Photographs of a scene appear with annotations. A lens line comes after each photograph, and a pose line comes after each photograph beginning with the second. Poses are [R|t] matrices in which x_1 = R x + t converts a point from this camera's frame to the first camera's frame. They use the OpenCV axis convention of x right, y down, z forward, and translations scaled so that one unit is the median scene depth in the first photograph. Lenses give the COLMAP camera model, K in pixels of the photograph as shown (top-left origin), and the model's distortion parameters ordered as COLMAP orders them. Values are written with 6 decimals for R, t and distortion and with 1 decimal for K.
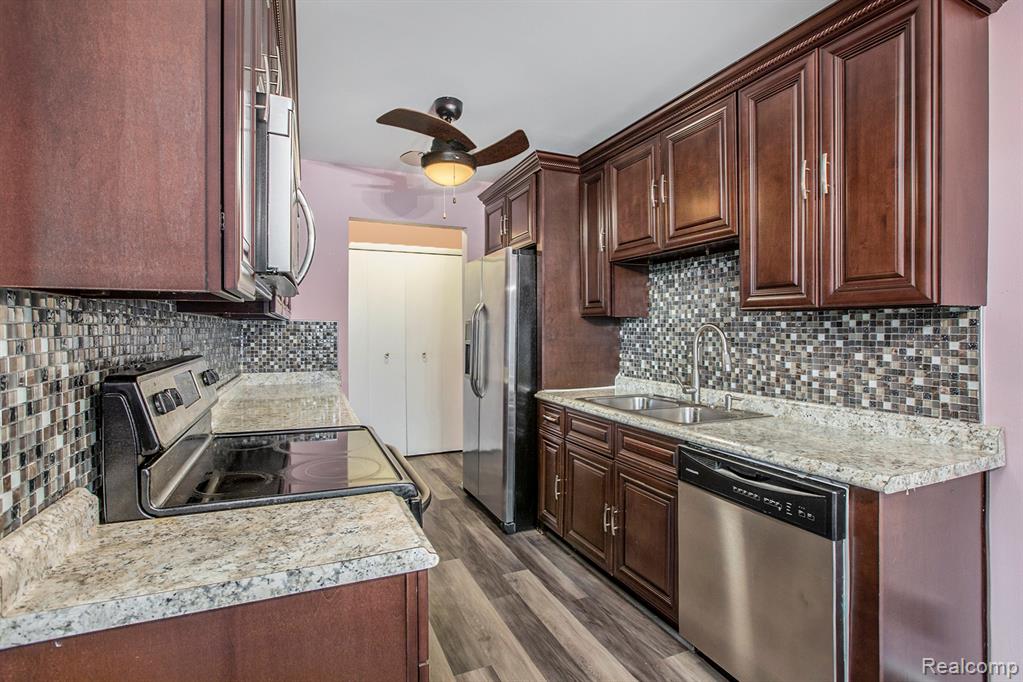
lens RADIAL K [[497.2, 0, 517.0], [0, 497.2, 331.0], [0, 0, 1]] dist [-0.046063, 0.015530]
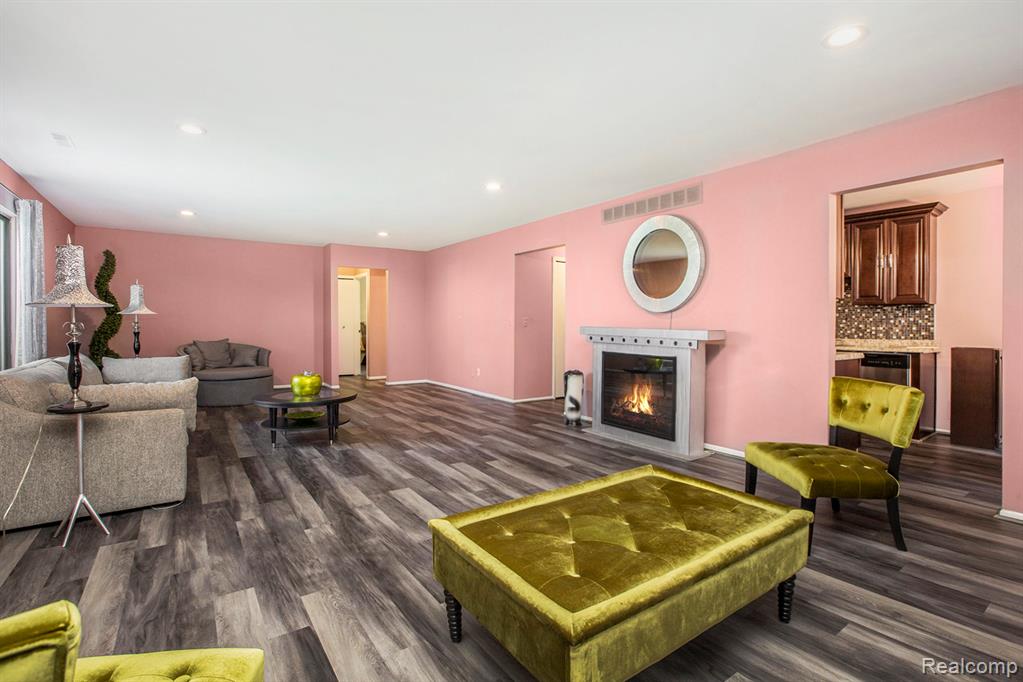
lens RADIAL K [[497.2, 0, 517.0], [0, 497.2, 331.0], [0, 0, 1]] dist [-0.046063, 0.015530]
pose [[0.976458, 0.001988, 0.215700, -1.707378], [-0.004120, 0.999947, 0.009435, 0.074653], [-0.215670, -0.010102, 0.976414, -1.089048]]
